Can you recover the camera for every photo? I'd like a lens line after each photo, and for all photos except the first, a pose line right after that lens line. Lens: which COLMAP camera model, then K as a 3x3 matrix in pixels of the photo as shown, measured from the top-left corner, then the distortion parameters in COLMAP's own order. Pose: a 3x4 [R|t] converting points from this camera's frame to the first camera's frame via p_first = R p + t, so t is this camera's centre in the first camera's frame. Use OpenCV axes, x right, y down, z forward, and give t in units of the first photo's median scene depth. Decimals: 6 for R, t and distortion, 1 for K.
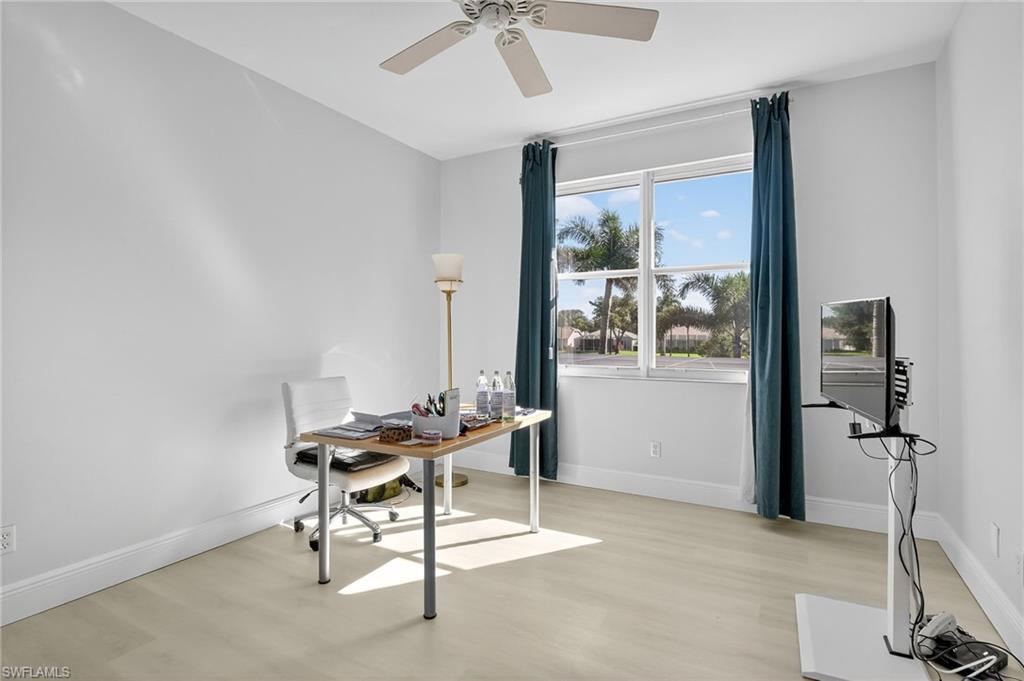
lens RADIAL K [[524.7, 0, 512.0], [0, 524.7, 340.5], [0, 0, 1]] dist [0.000908, -0.000059]
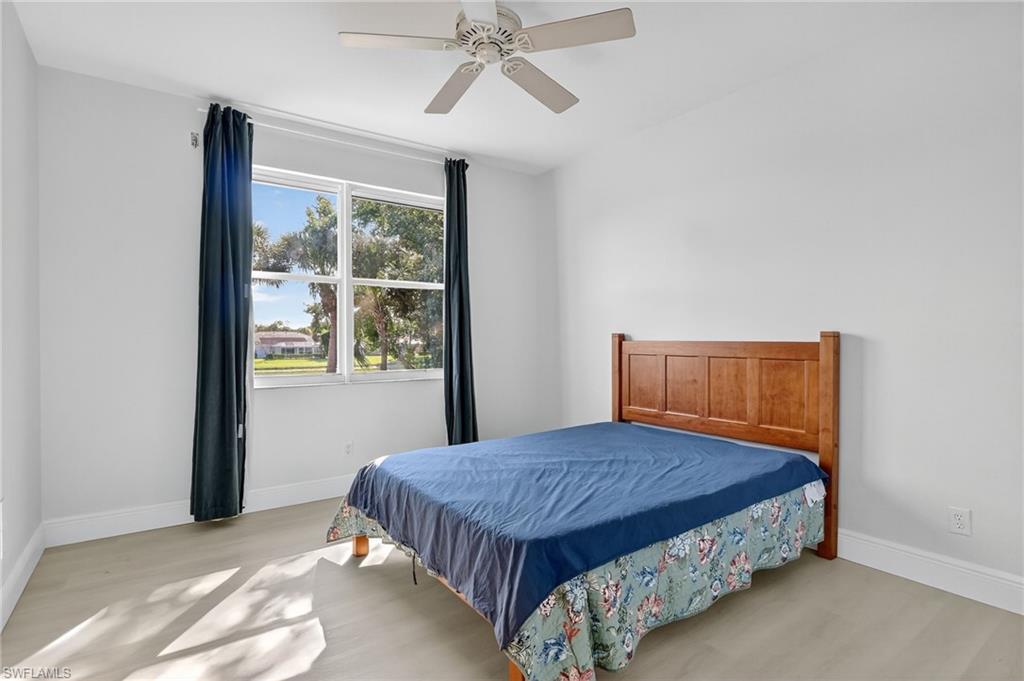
lens RADIAL K [[501.2, 0, 510.1], [0, 501.2, 337.2], [0, 0, 1]] dist [-0.001819, -0.000570]
pose [[0.429921, -0.003934, 0.902858, -0.480393], [0.017591, 0.999837, -0.004019, -0.004043], [-0.902695, 0.017610, 0.429920, 0.265953]]
